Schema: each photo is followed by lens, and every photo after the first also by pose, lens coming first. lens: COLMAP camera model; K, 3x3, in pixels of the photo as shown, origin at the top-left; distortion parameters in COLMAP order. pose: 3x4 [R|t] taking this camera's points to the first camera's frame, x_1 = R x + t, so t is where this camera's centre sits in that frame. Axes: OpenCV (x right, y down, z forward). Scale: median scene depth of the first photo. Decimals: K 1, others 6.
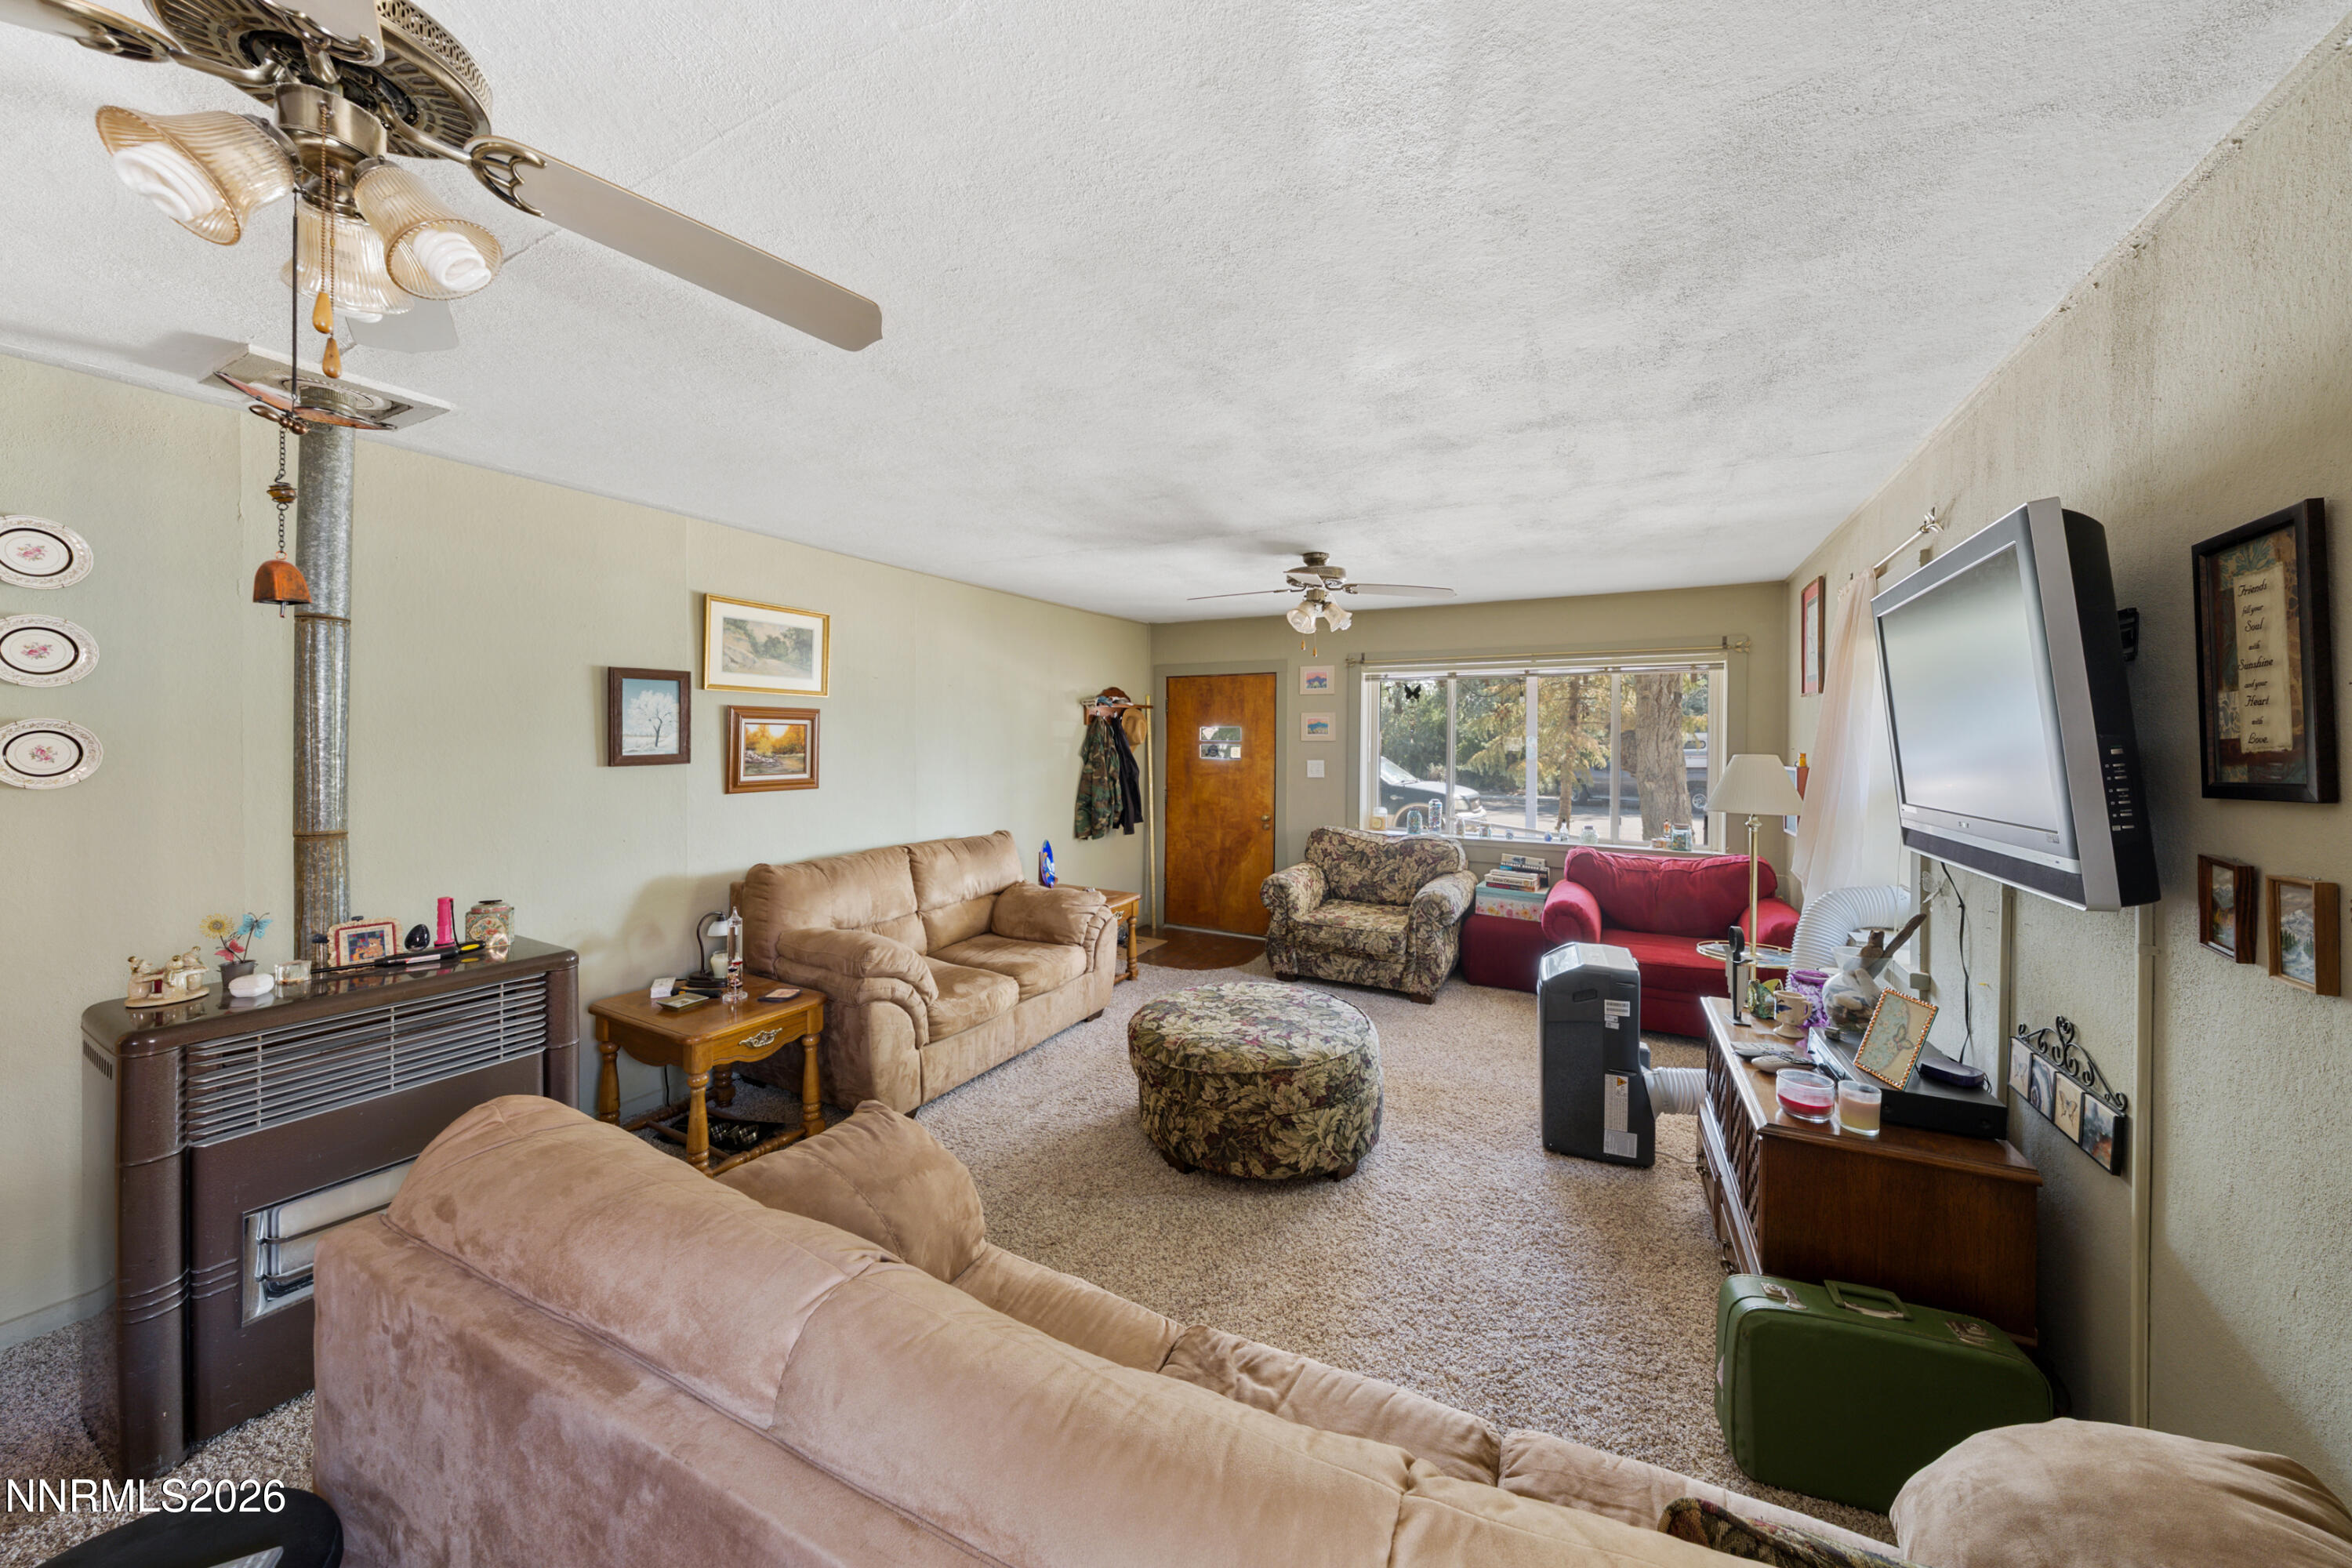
lens RADIAL K [[817.8, 0, 1168.2], [0, 817.8, 748.3], [0, 0, 1]] dist [0.000013, 0.000096]
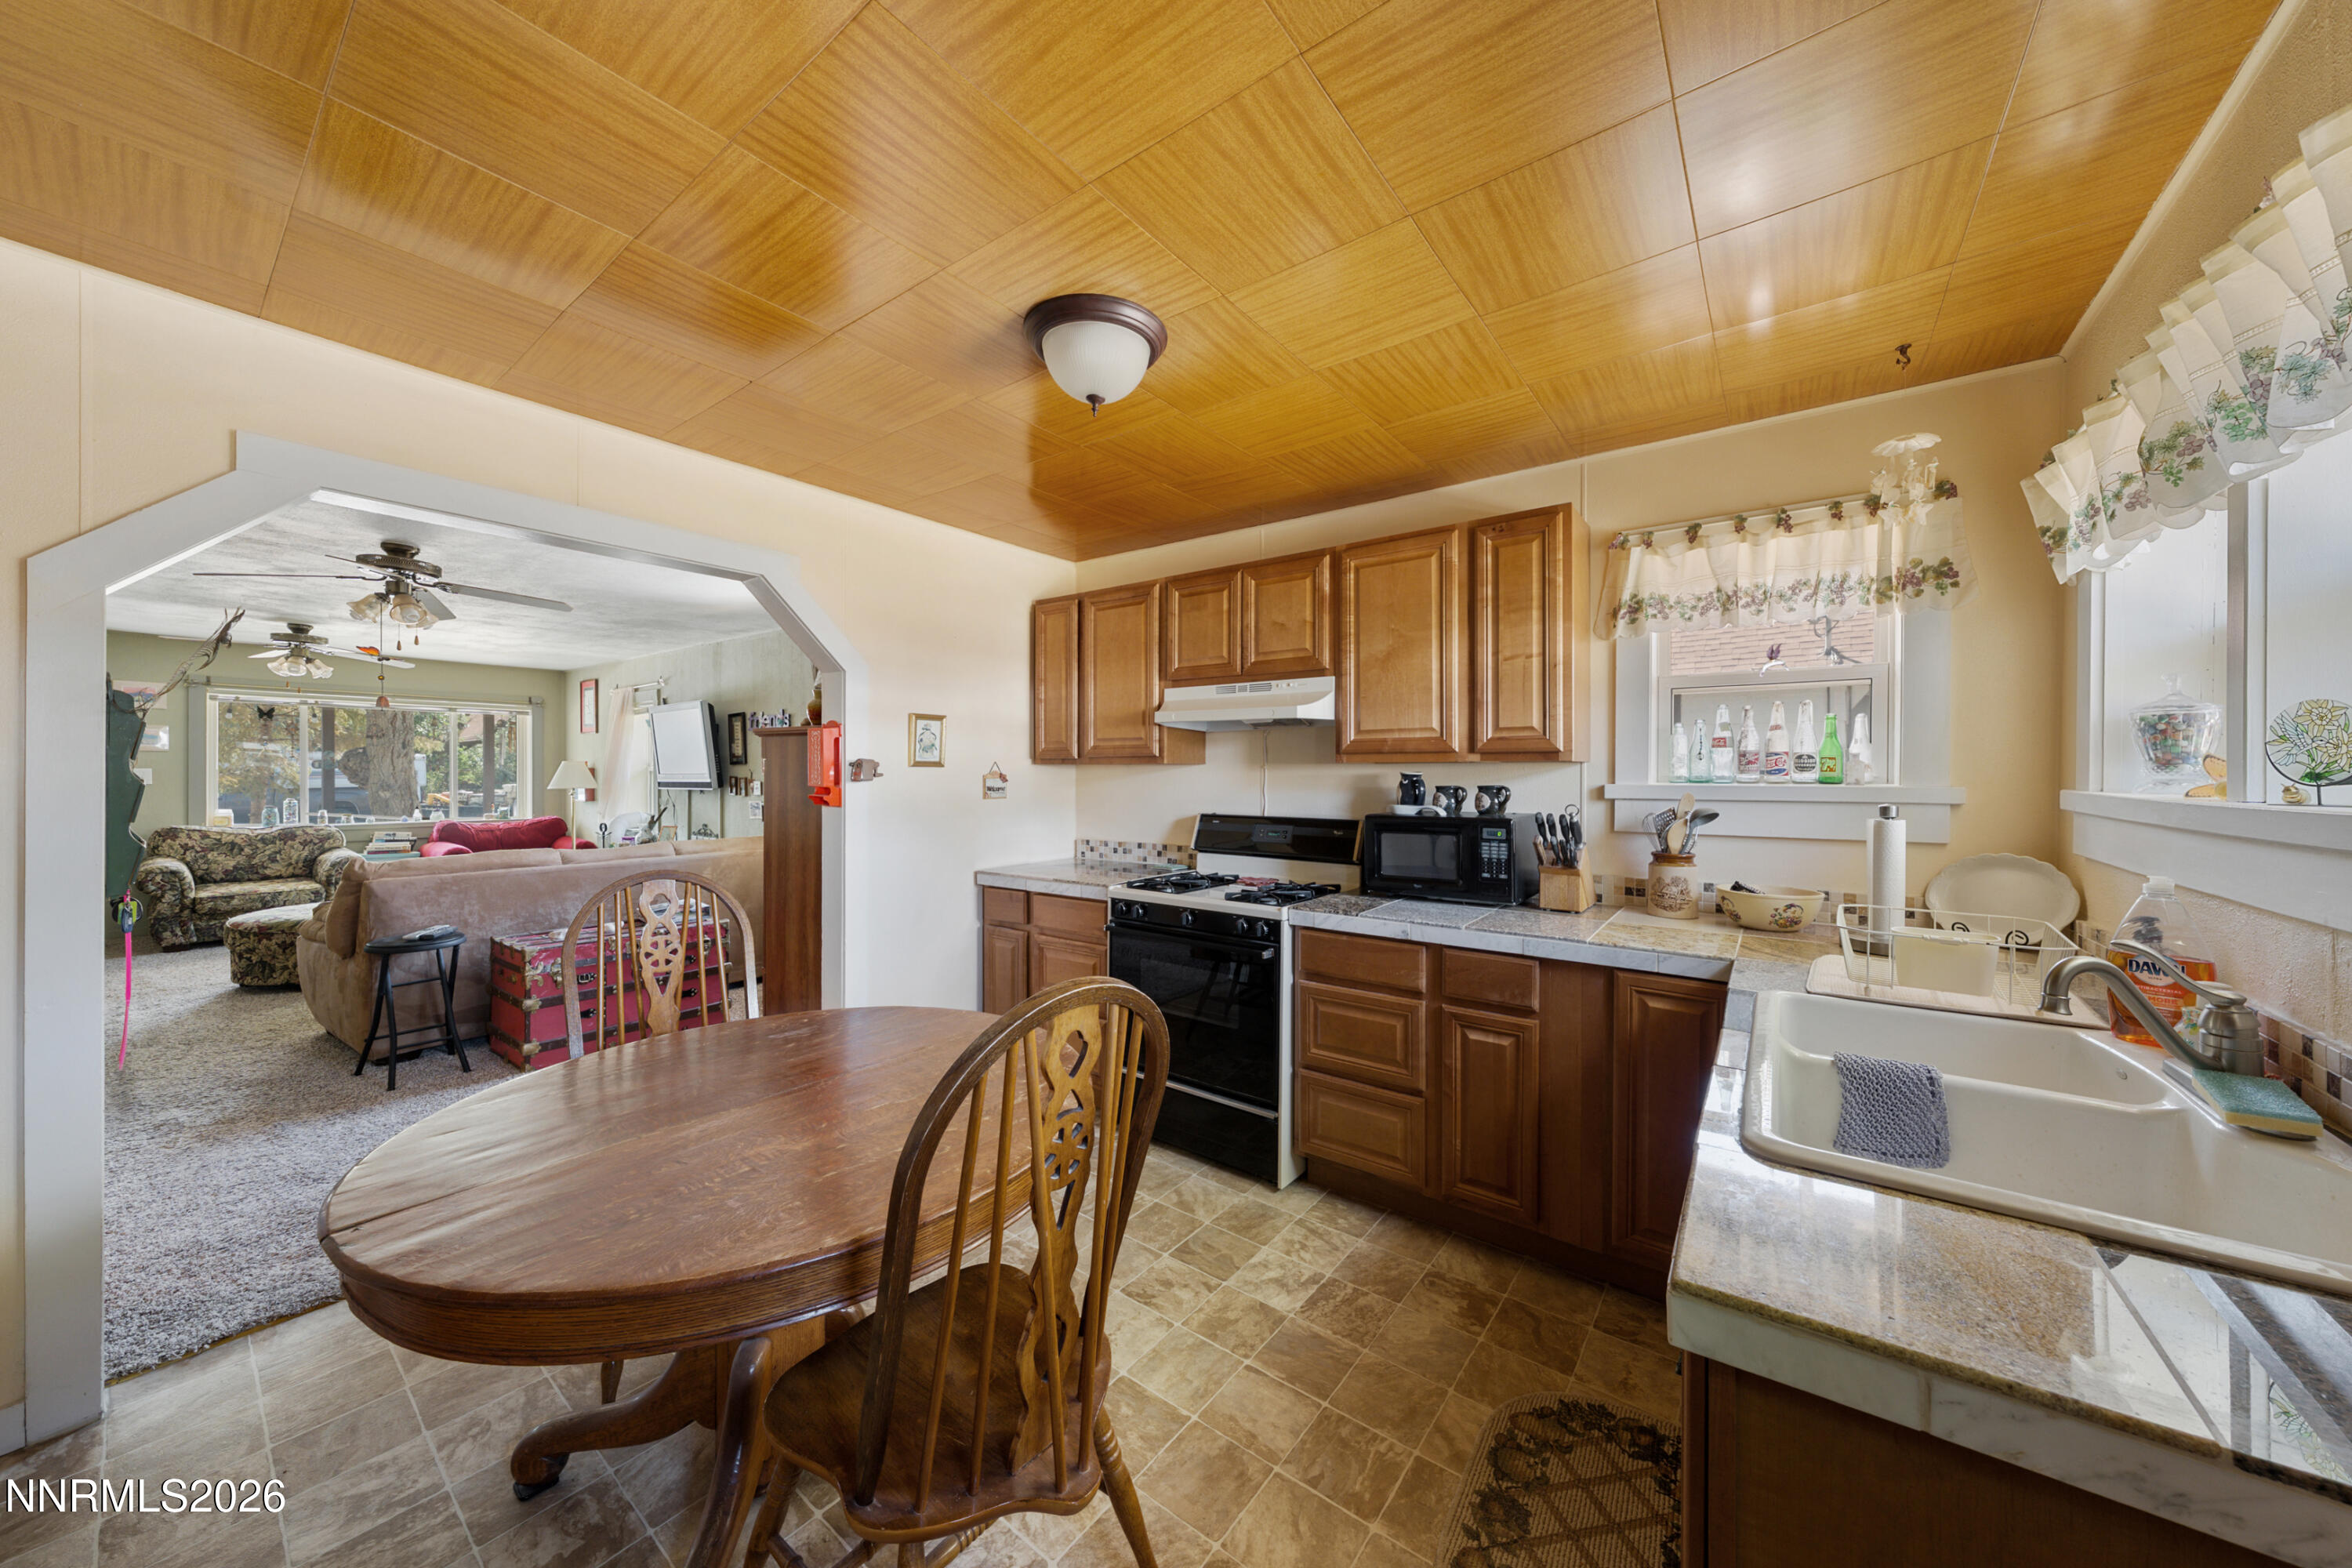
lens RADIAL K [[815.4, 0, 1176.3], [0, 815.4, 772.0], [0, 0, 1]] dist [0.000320, 0.000049]
pose [[0.137705, -0.003419, 0.990467, -1.218777], [0.003125, 0.999991, 0.003017, 0.035368], [-0.990468, 0.002680, 0.137714, -0.883696]]
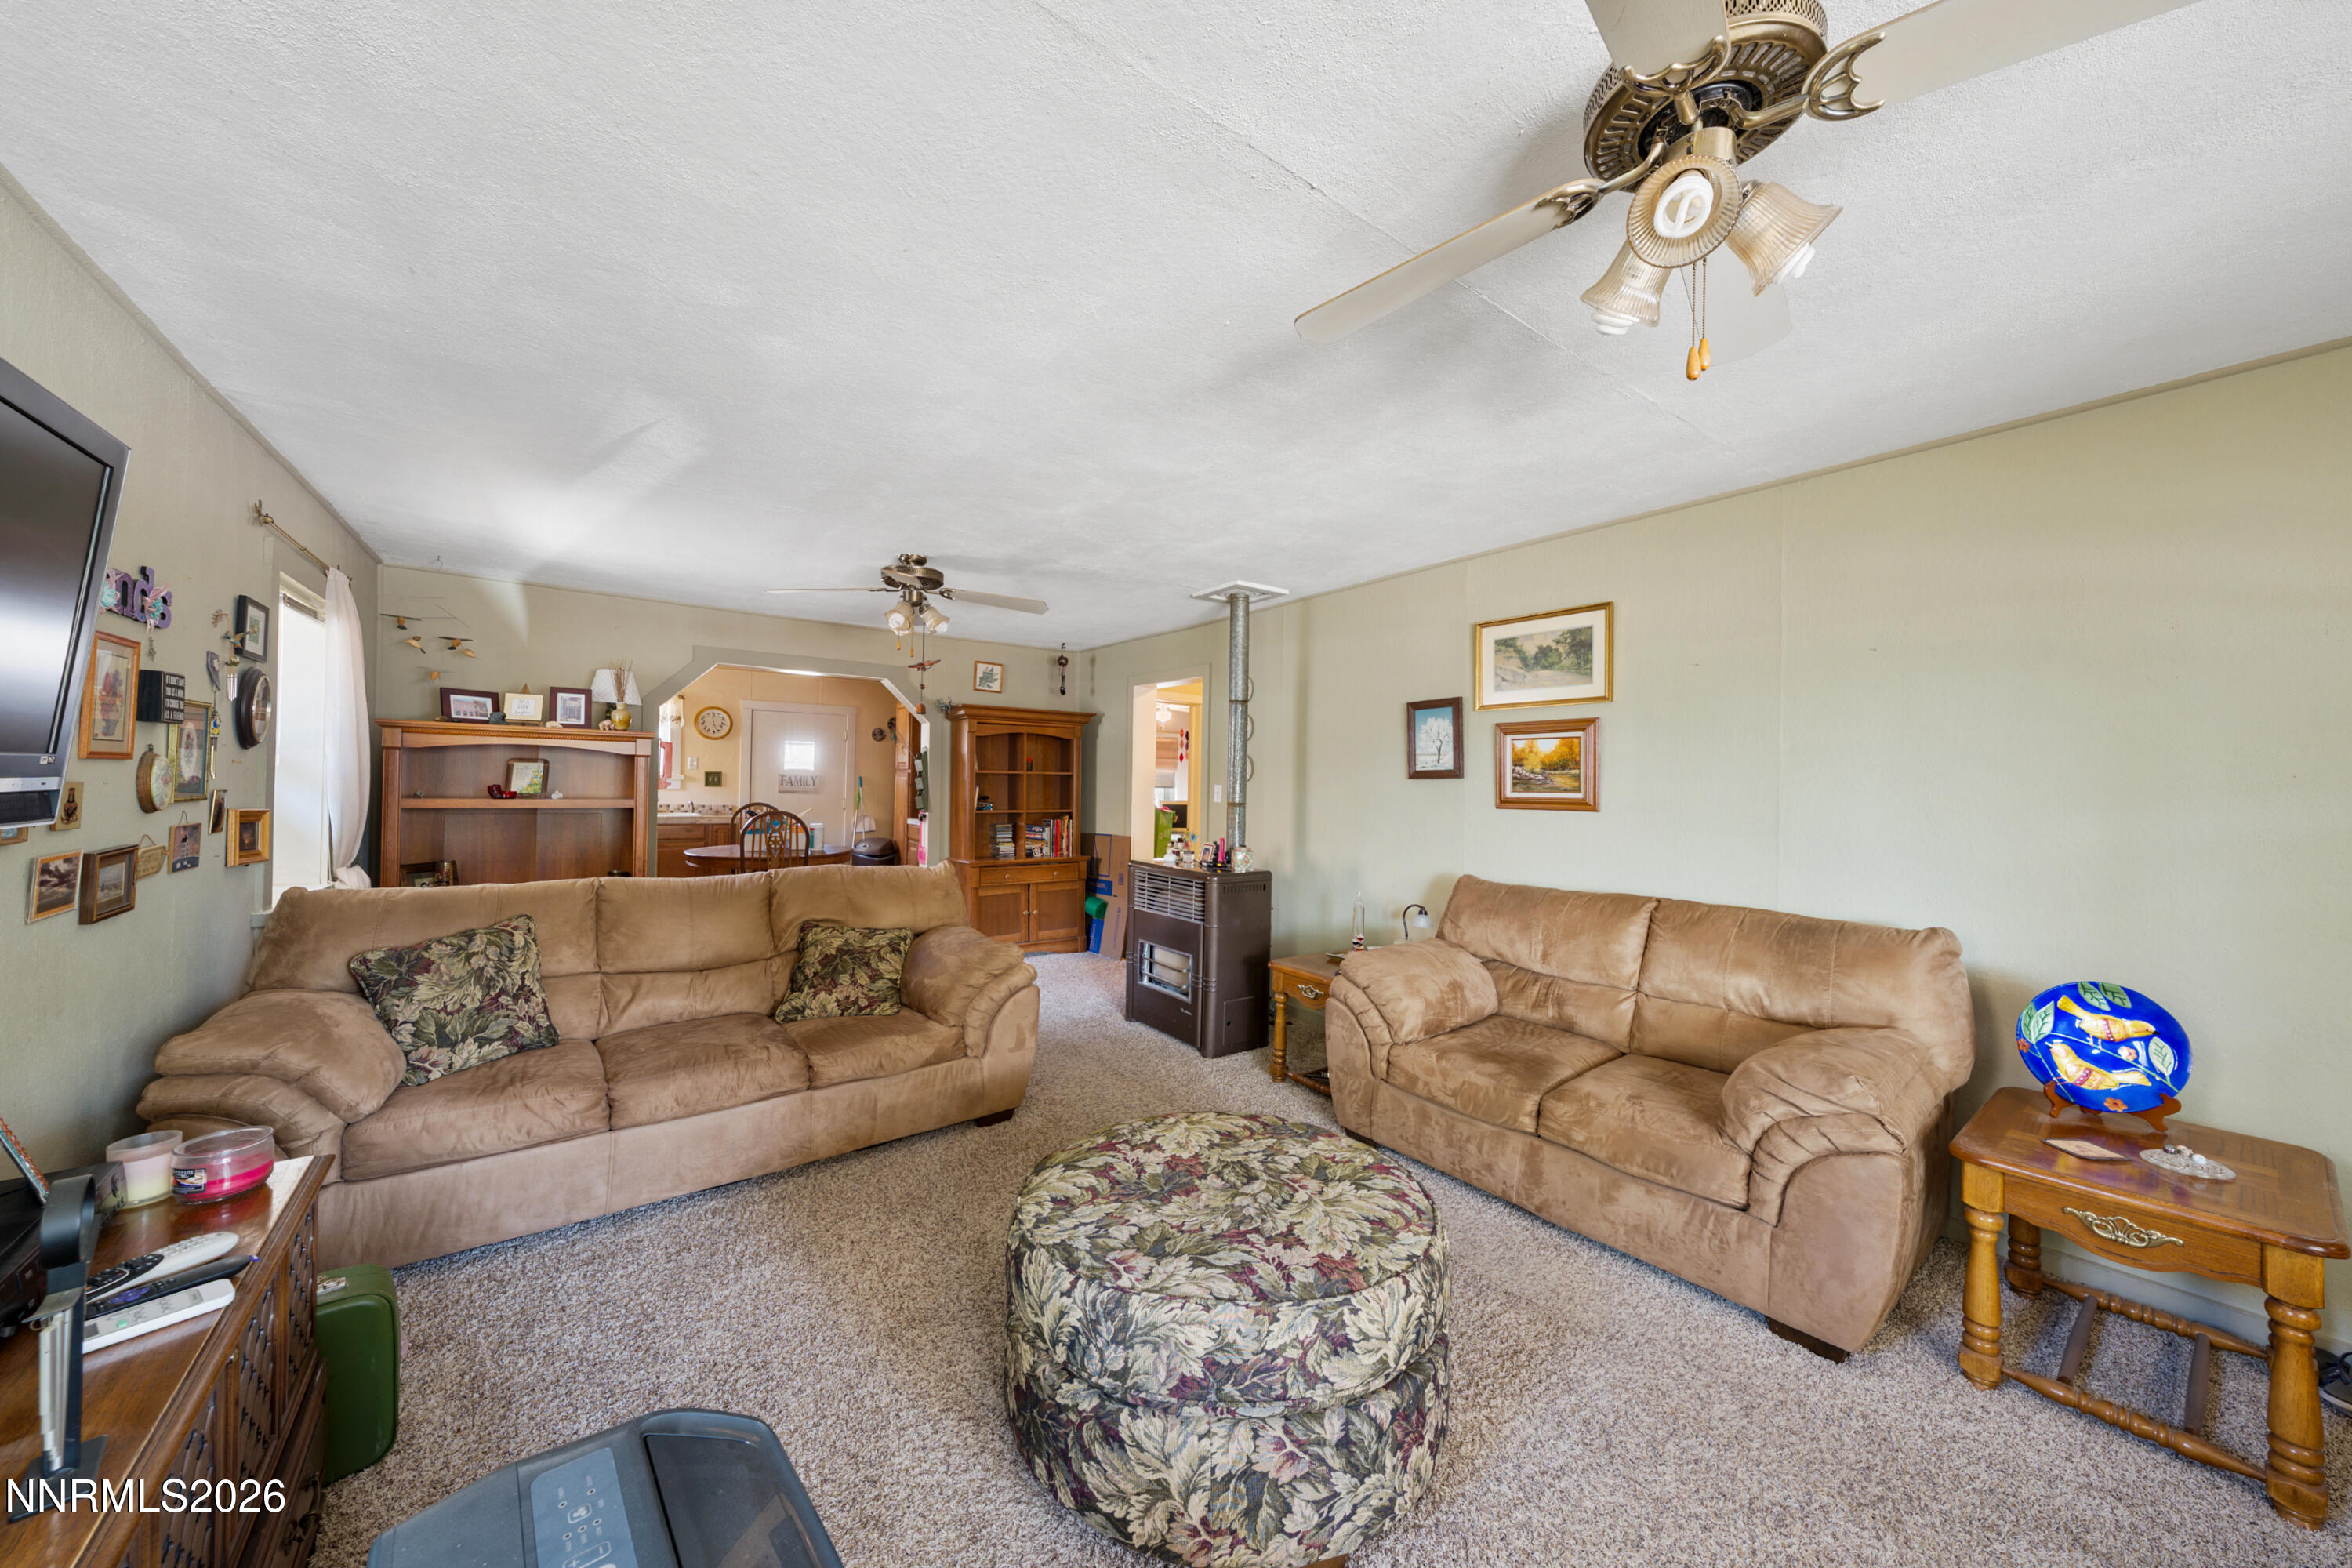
lens RADIAL K [[808.5, 0, 1183.3], [0, 808.5, 788.8], [0, 0, 1]] dist [-0.001310, -0.000145]
pose [[-0.406374, -0.009277, -0.913660, 0.567610], [-0.029496, 0.999560, 0.002970, 0.039793], [0.913231, 0.028156, -0.406469, 1.061619]]
